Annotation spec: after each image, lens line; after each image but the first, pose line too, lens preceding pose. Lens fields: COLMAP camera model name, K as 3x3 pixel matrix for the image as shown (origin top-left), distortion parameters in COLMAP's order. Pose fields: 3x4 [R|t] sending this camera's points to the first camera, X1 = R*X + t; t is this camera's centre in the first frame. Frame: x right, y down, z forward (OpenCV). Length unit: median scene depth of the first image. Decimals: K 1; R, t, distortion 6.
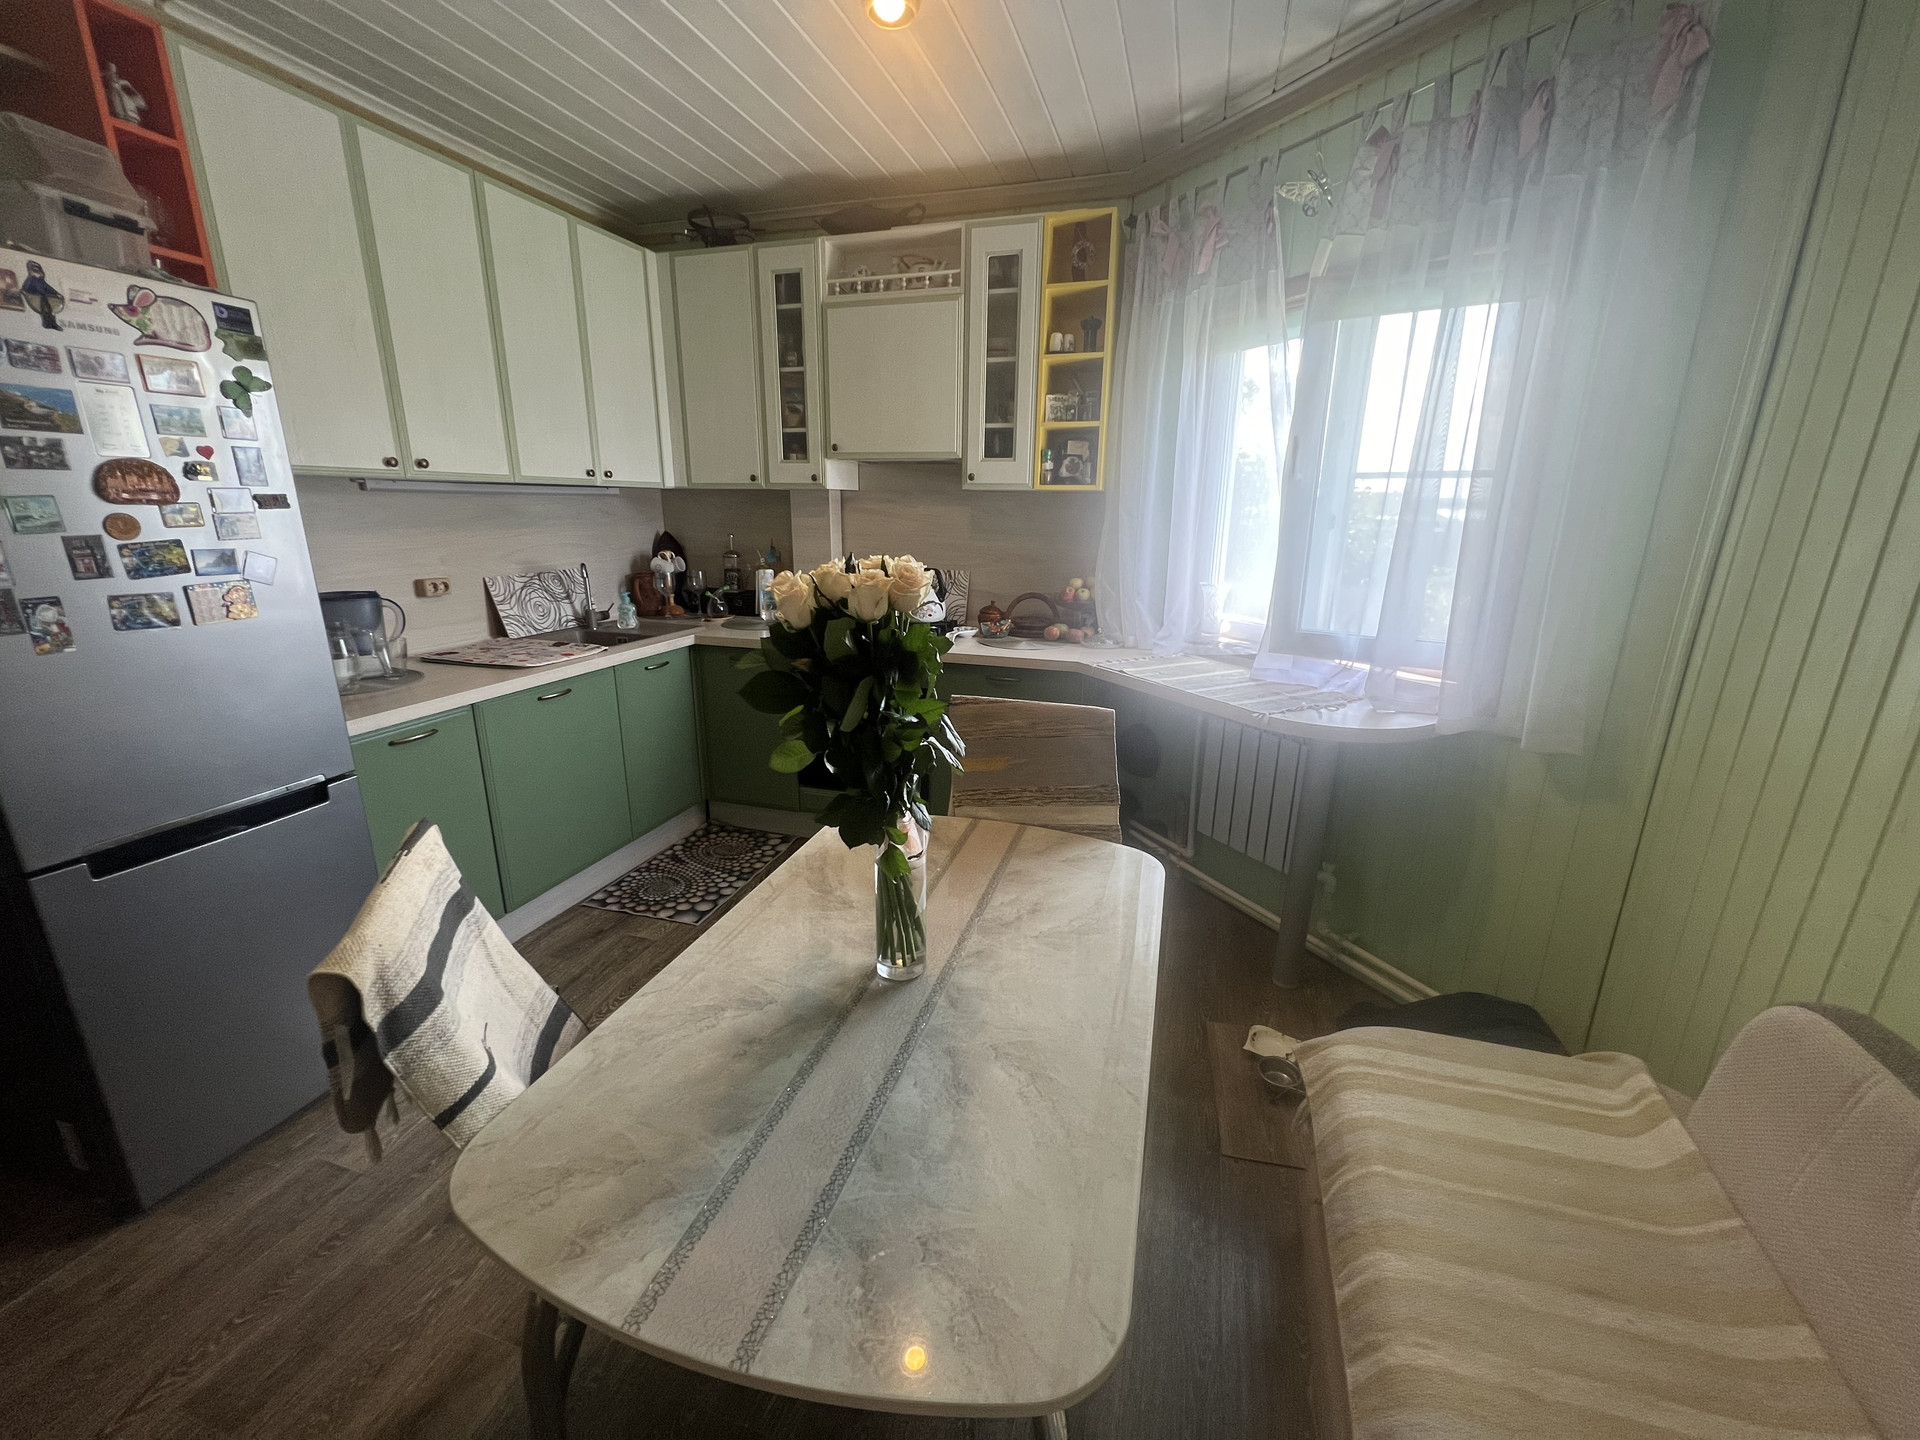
lens RADIAL K [[773.0, 0, 967.0], [0, 773.0, 718.6], [0, 0, 1]] dist [-0.001061, 0.000009]
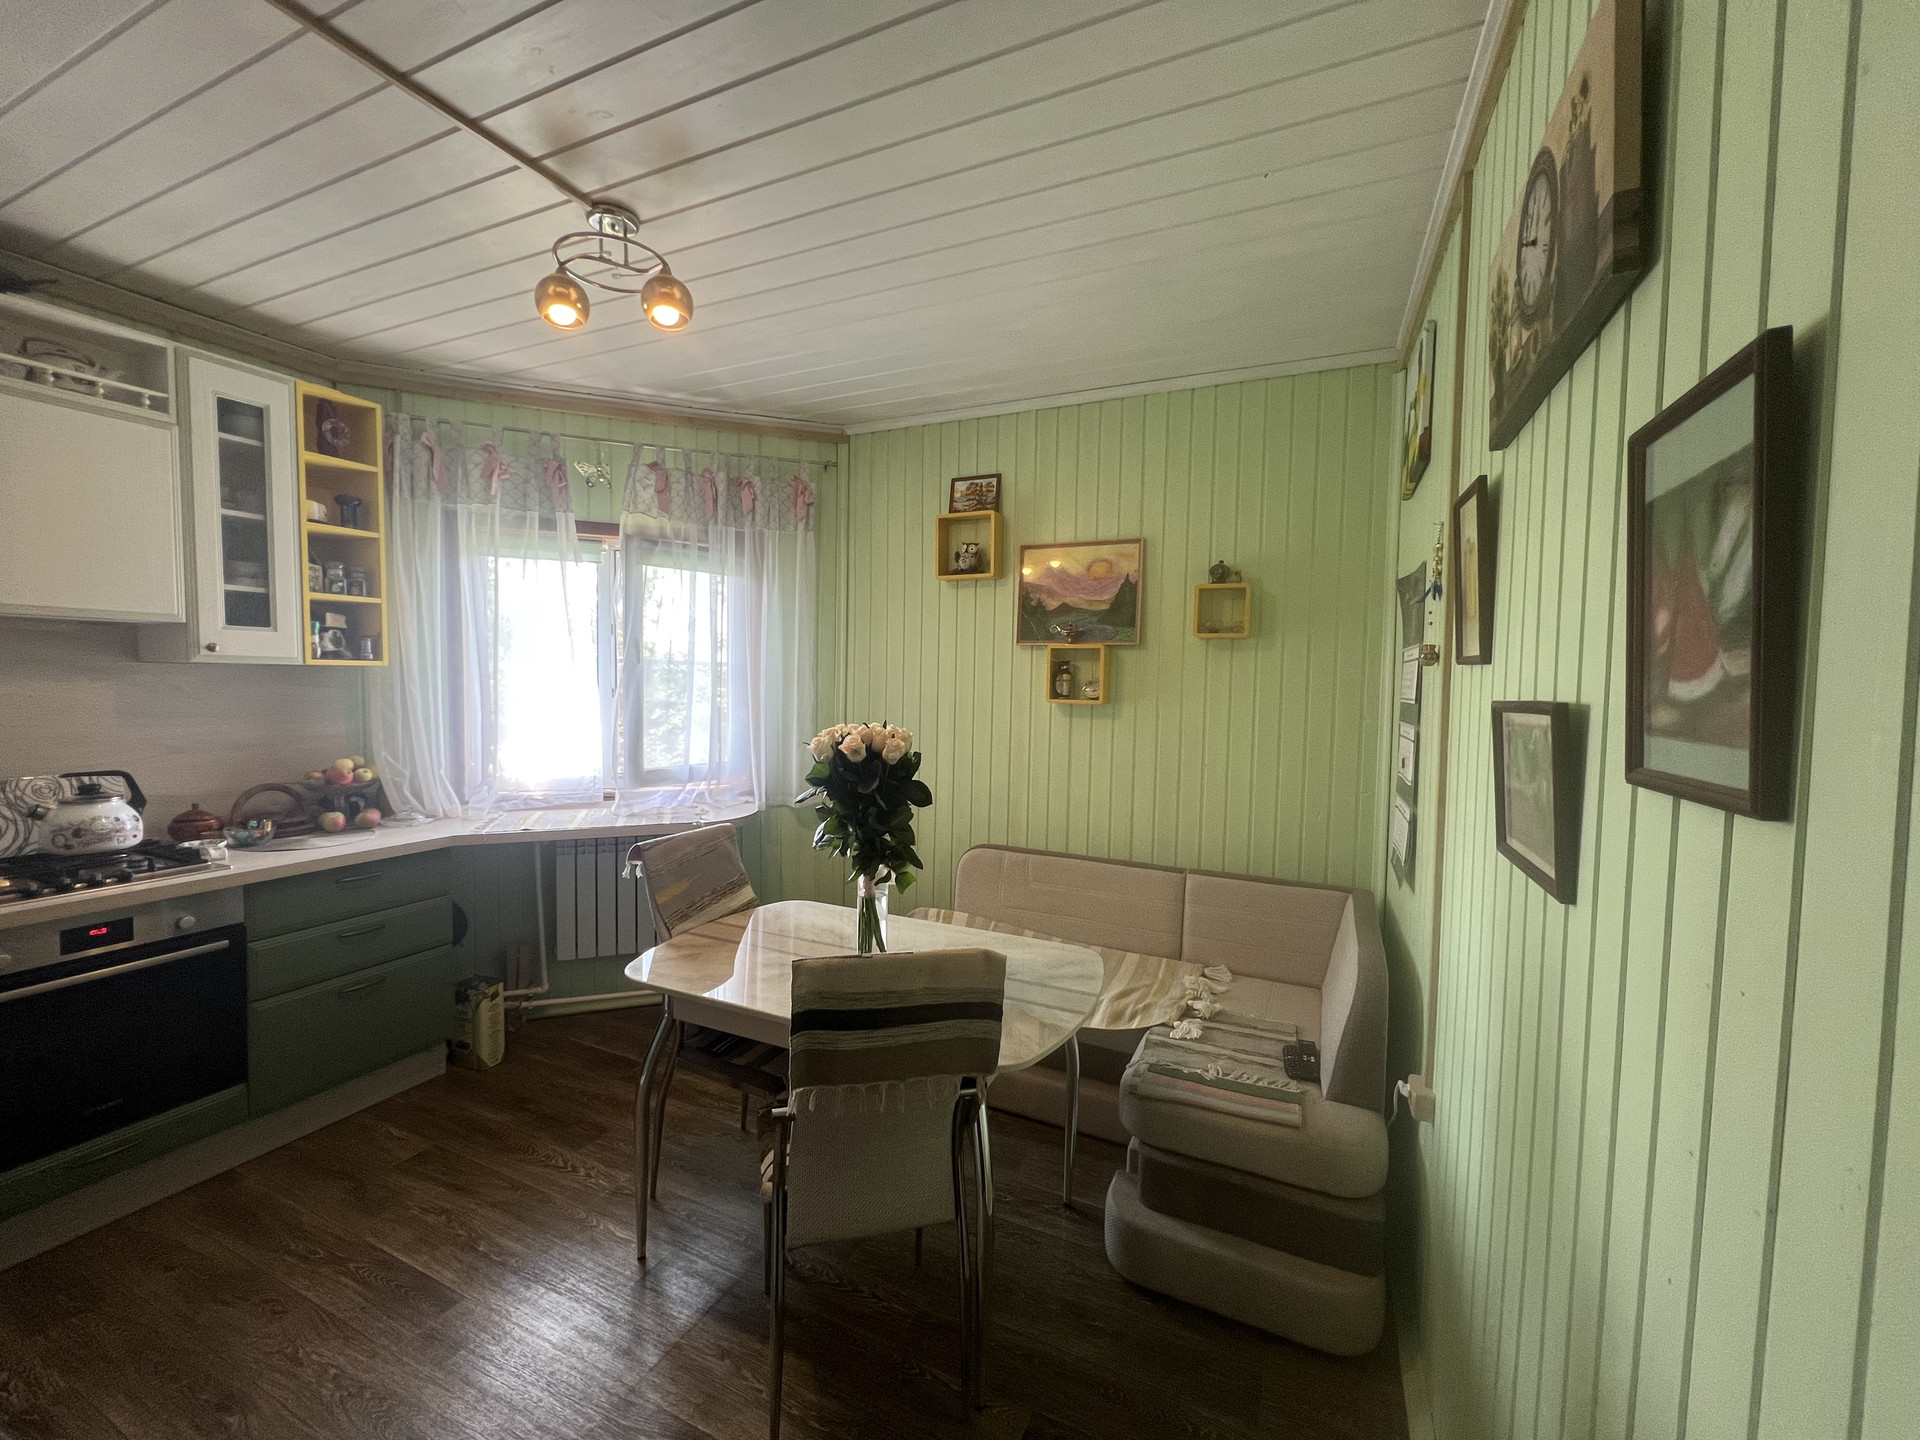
lens RADIAL K [[773.0, 0, 967.0], [0, 773.0, 718.6], [0, 0, 1]] dist [-0.001061, 0.000009]
pose [[0.132669, -0.054649, 0.989653, -0.702682], [0.251833, 0.967571, 0.019669, -0.069569], [-0.958634, 0.246618, 0.142129, 0.185096]]
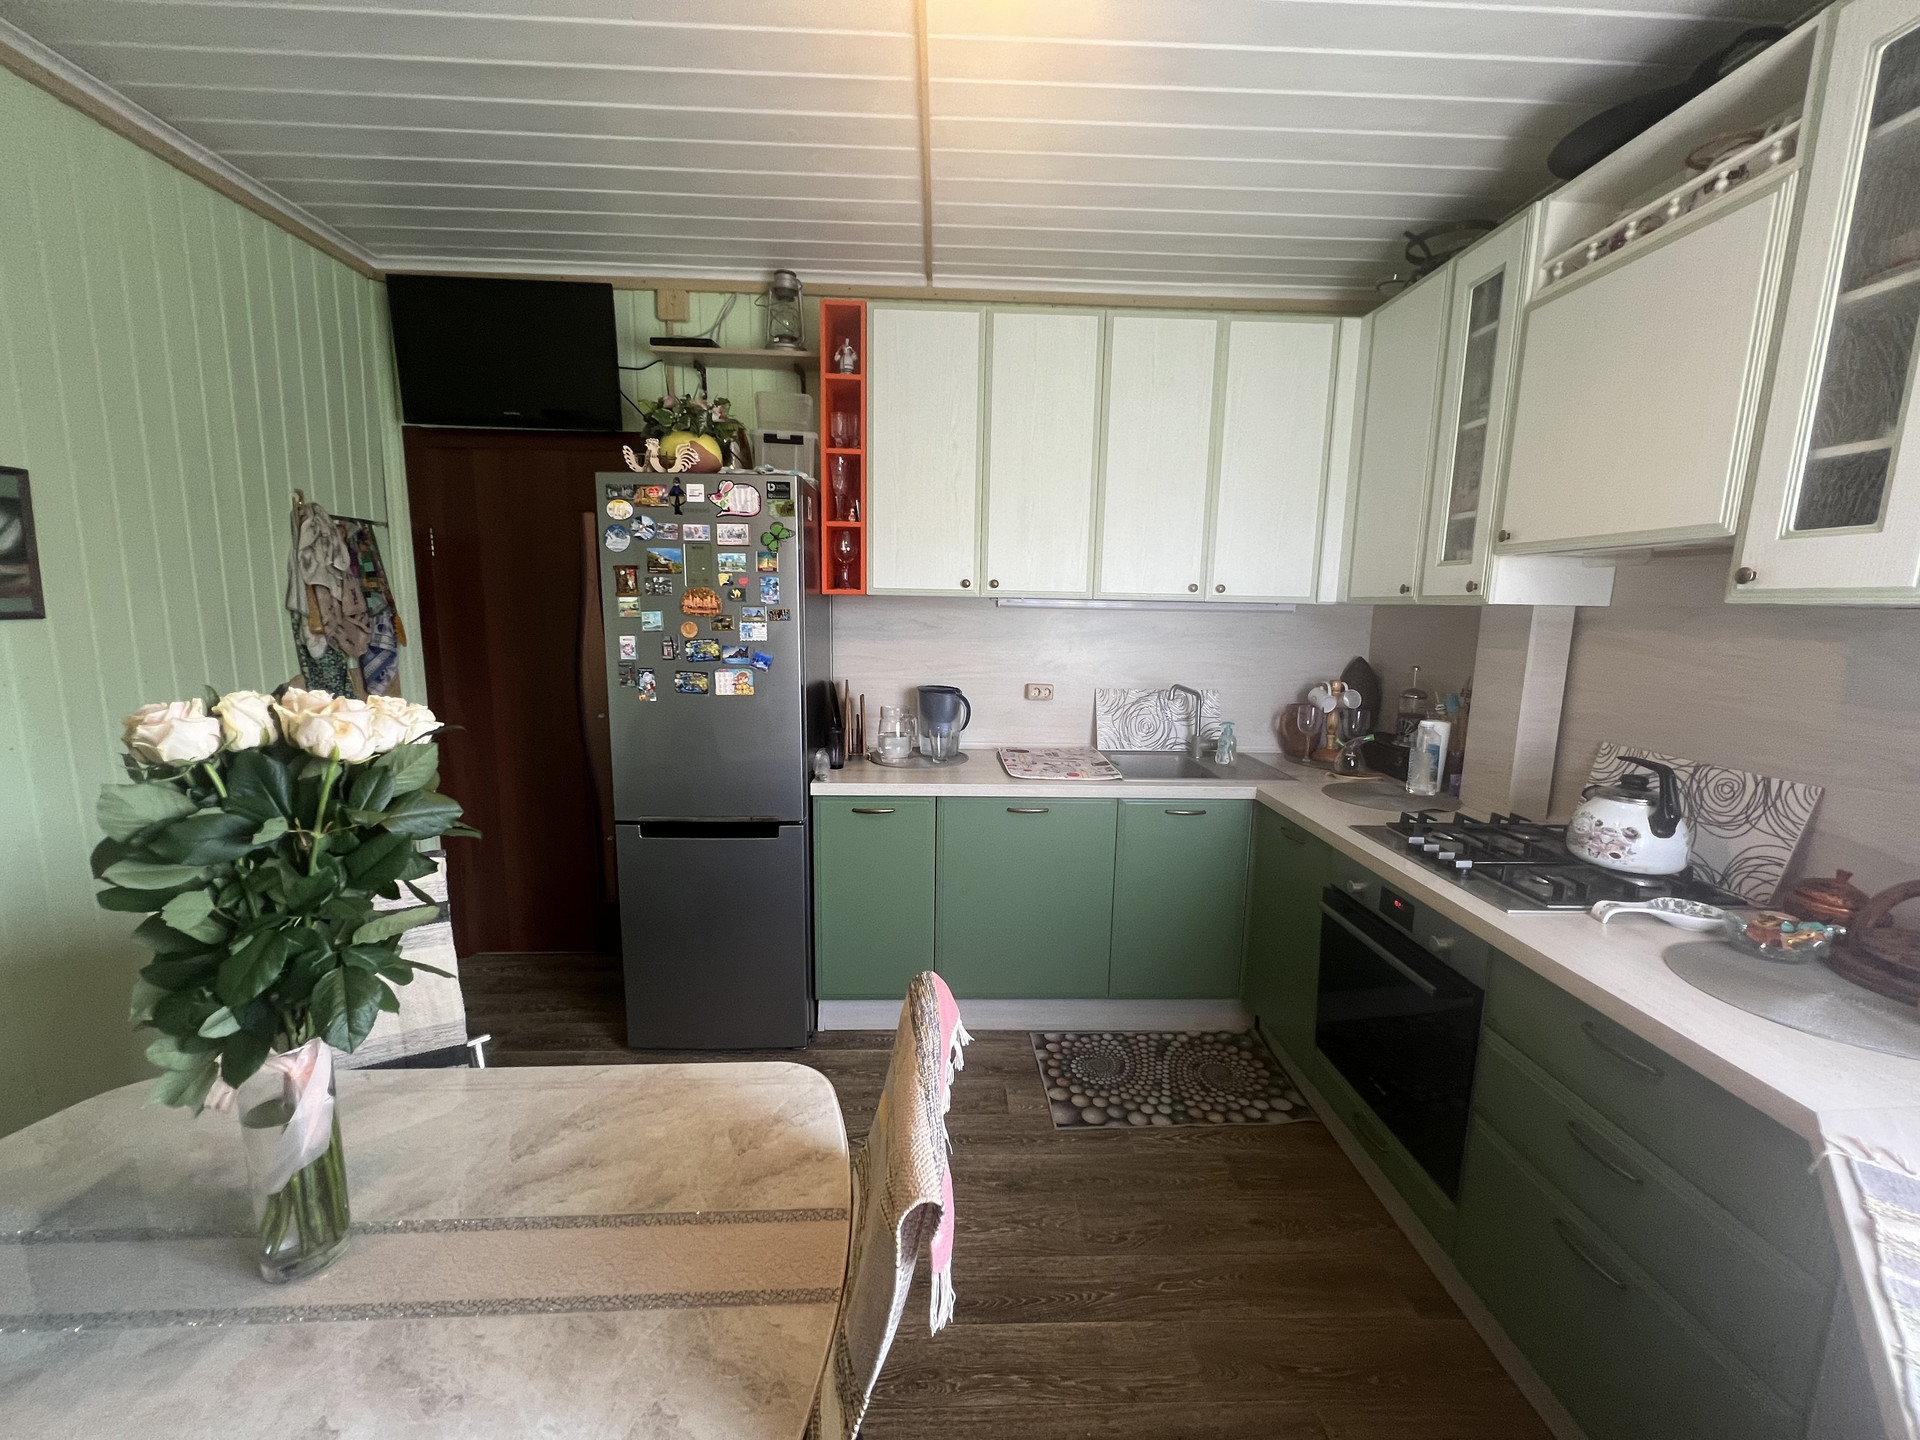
lens RADIAL K [[773.0, 0, 967.0], [0, 773.0, 718.6], [0, 0, 1]] dist [-0.001061, 0.000009]
pose [[0.320255, 0.133684, -0.937851, 0.297548], [-0.267386, 0.962496, 0.045890, -0.146209], [0.908813, 0.236072, 0.343990, 0.499295]]
